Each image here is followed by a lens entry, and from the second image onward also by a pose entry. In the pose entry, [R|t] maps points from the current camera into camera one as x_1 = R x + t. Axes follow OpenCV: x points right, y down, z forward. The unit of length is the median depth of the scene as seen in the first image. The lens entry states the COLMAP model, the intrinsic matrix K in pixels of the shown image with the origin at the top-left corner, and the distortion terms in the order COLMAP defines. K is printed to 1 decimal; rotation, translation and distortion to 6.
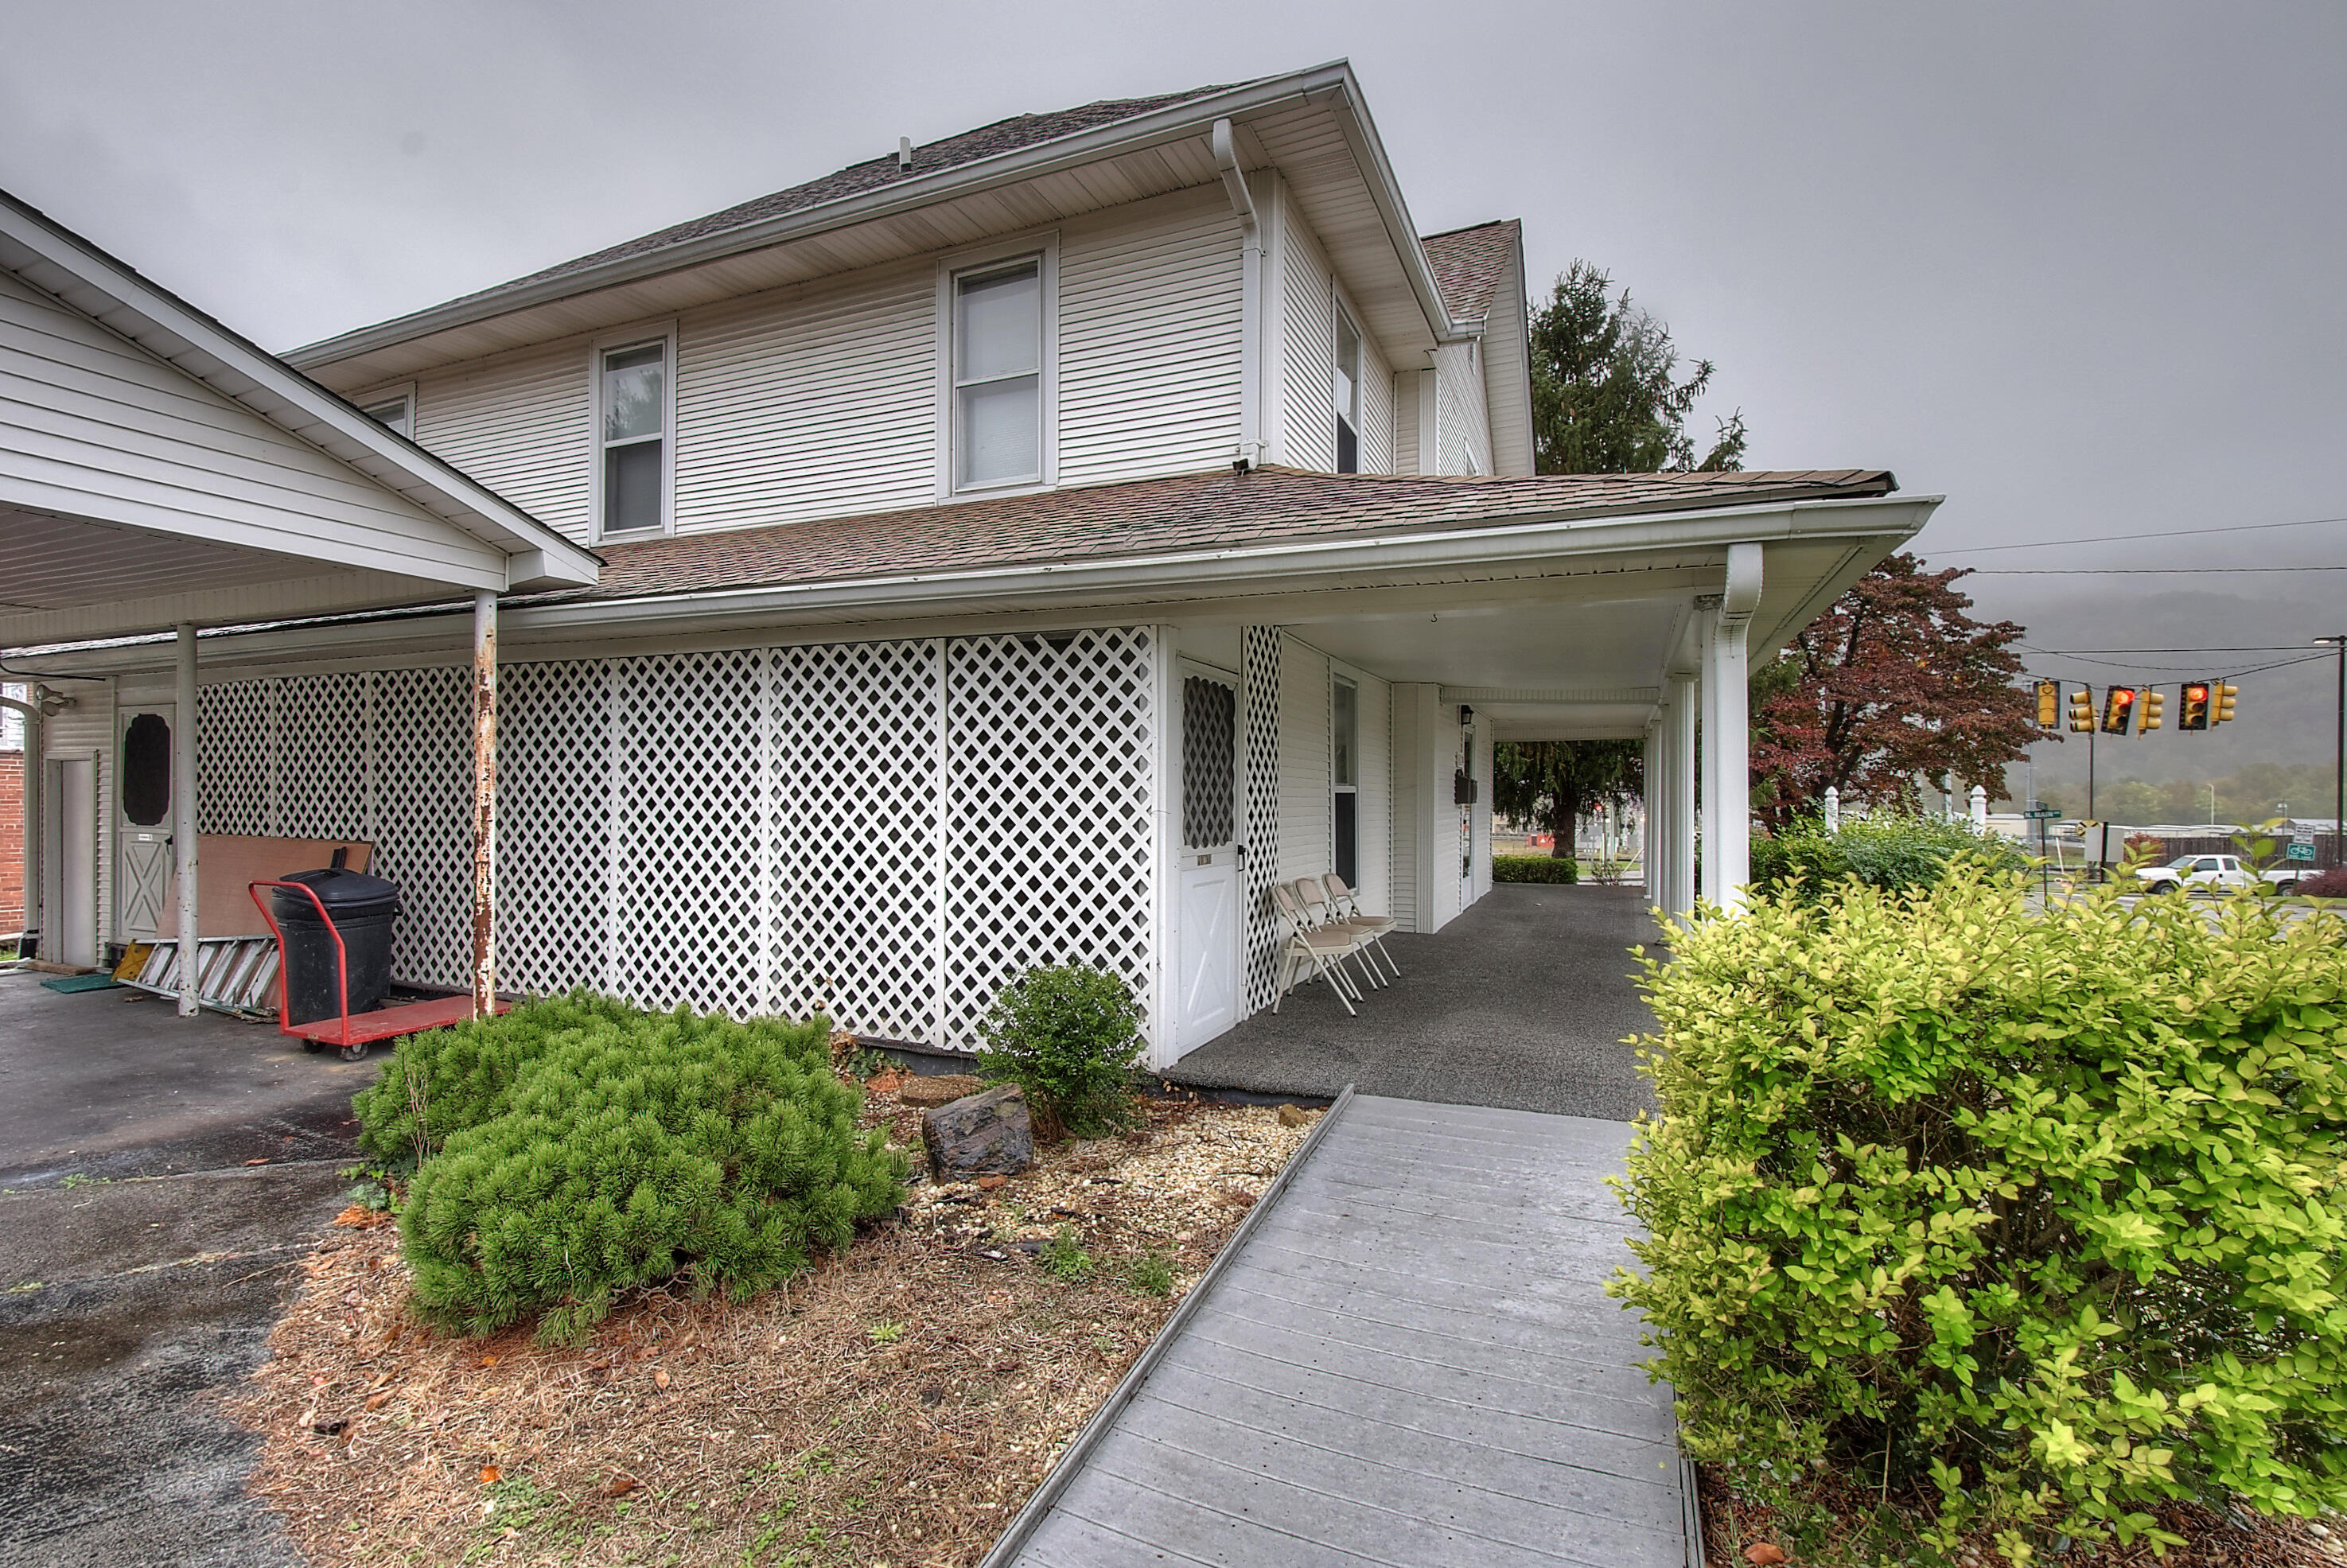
lens RADIAL K [[1045.7, 0, 1178.6], [0, 1045.7, 802.3], [0, 0, 1]] dist [-0.008826, -0.000976]
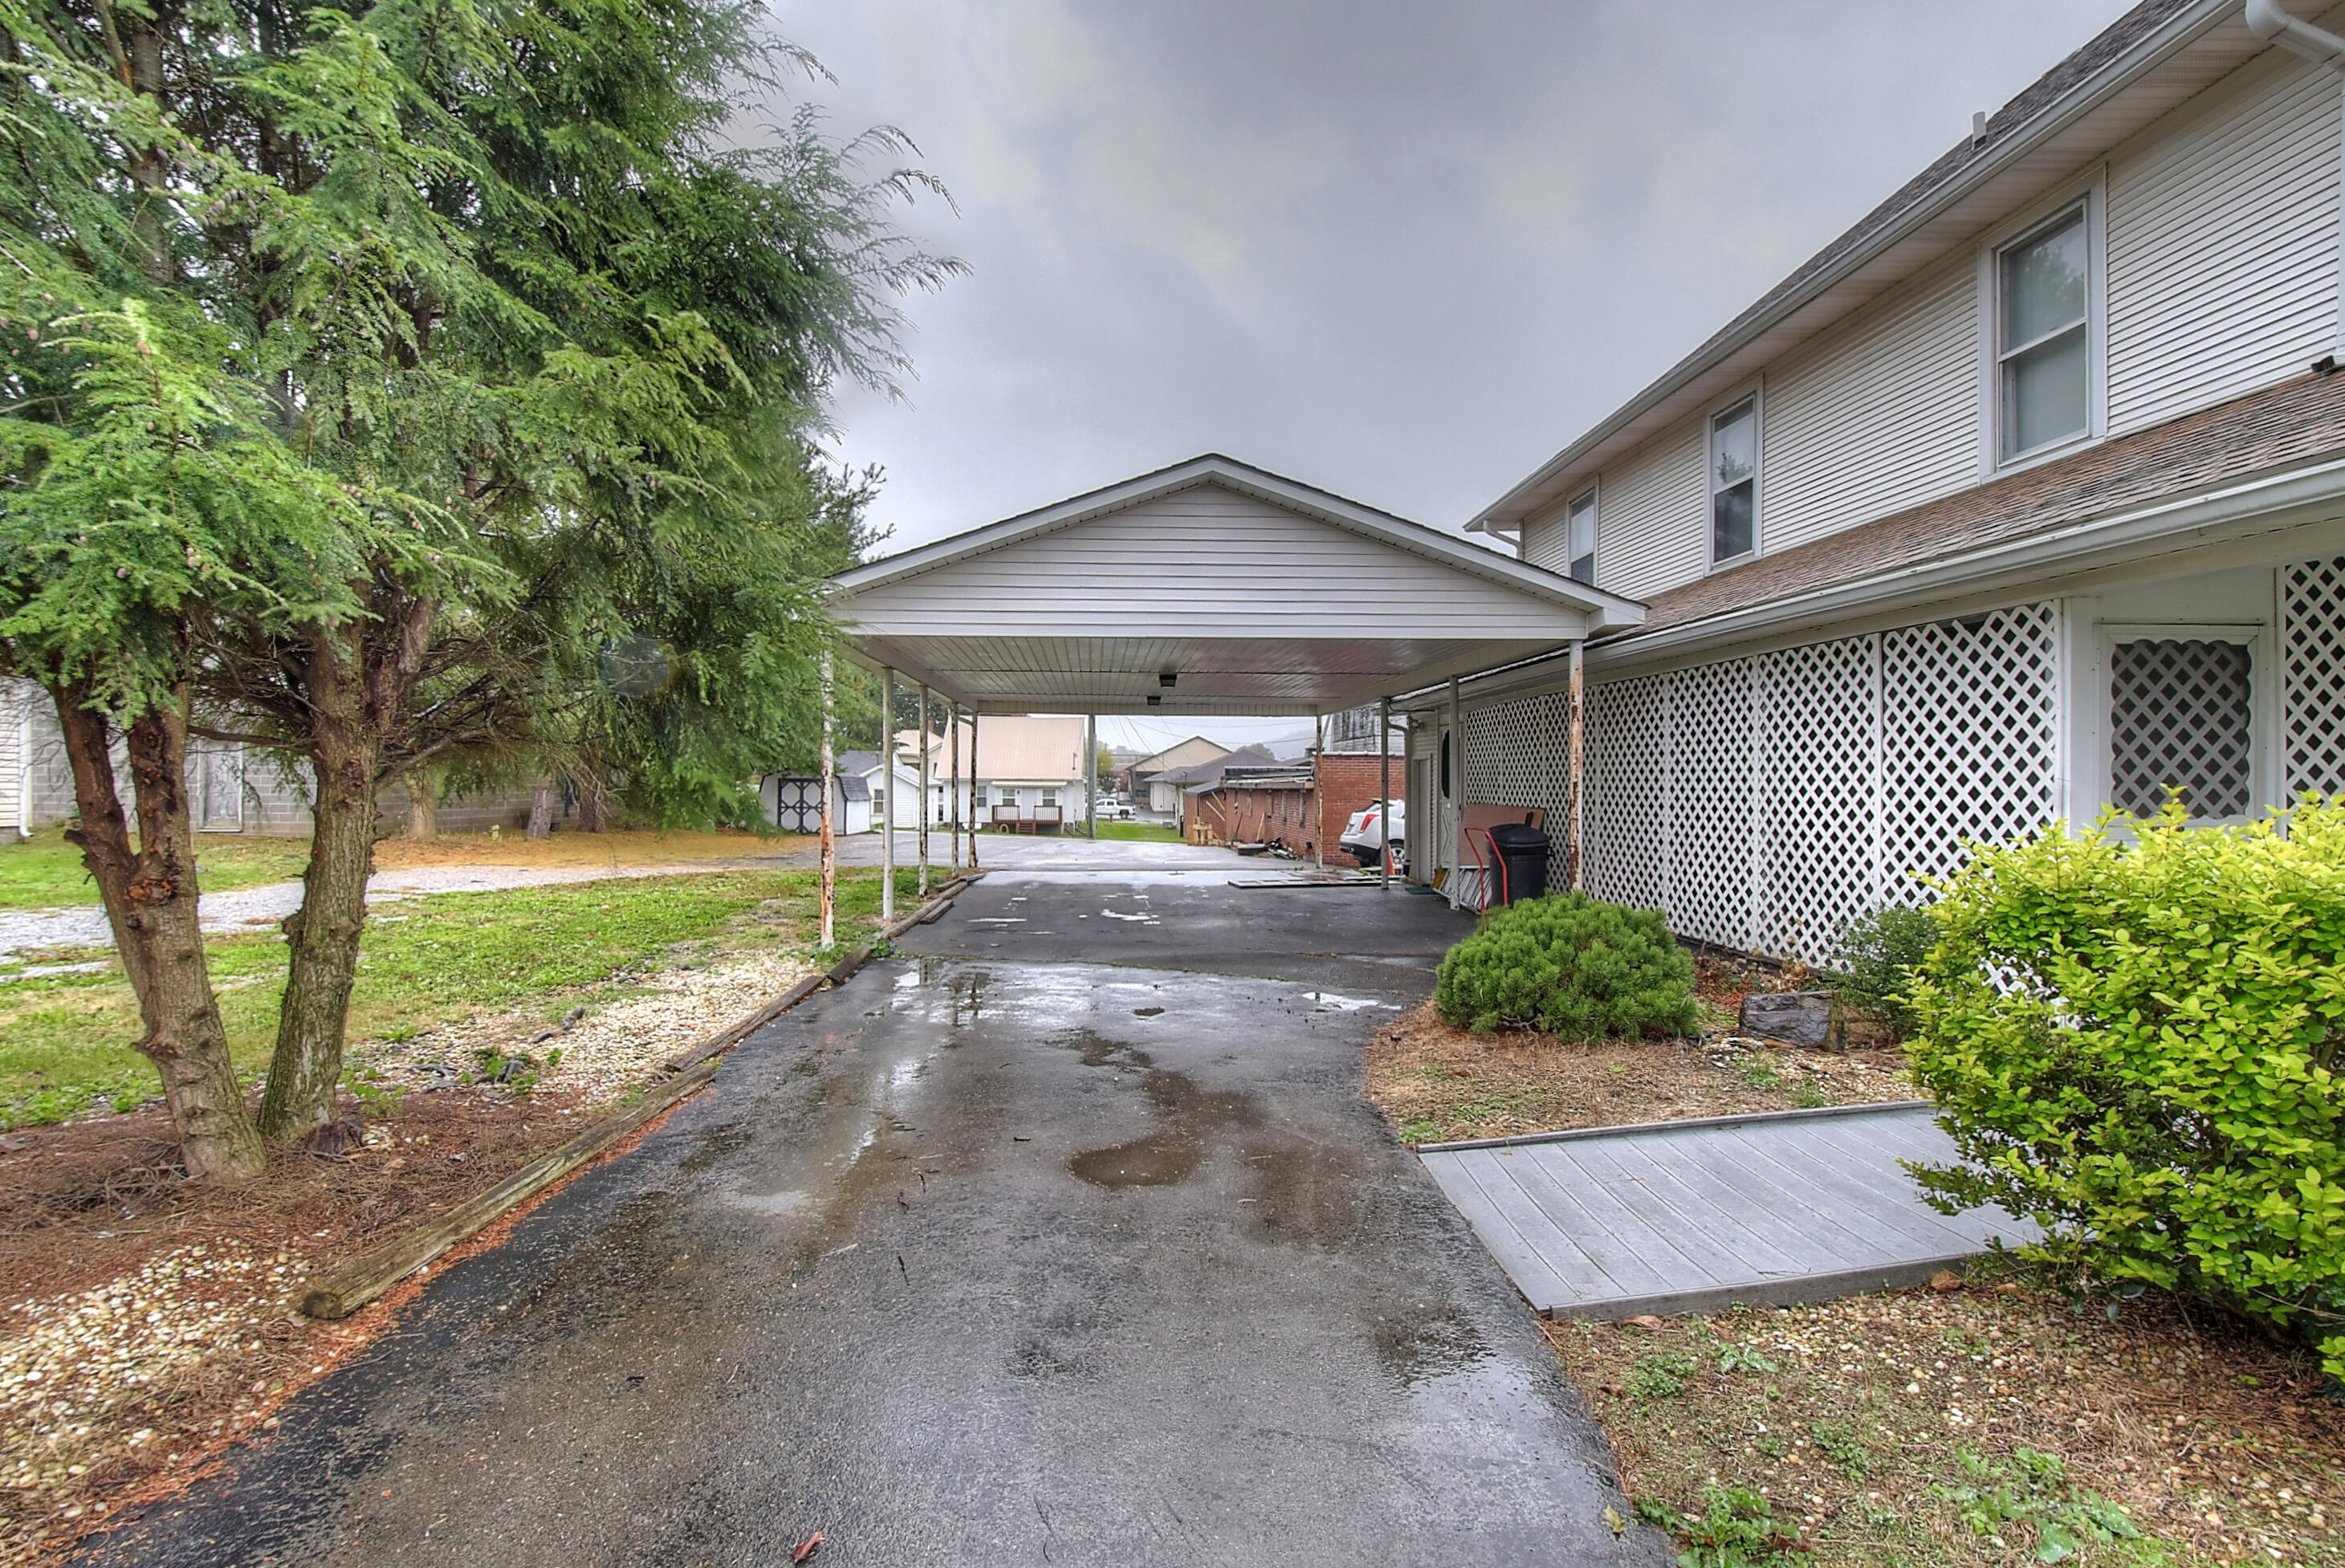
lens RADIAL K [[1044.9, 0, 1170.7], [0, 1044.9, 778.6], [0, 0, 1]] dist [-0.008826, -0.000976]
pose [[0.447885, -0.010930, -0.894025, 0.428949], [-0.000735, 0.999920, -0.012593, 0.018526], [0.894091, 0.006297, 0.447841, -0.207203]]
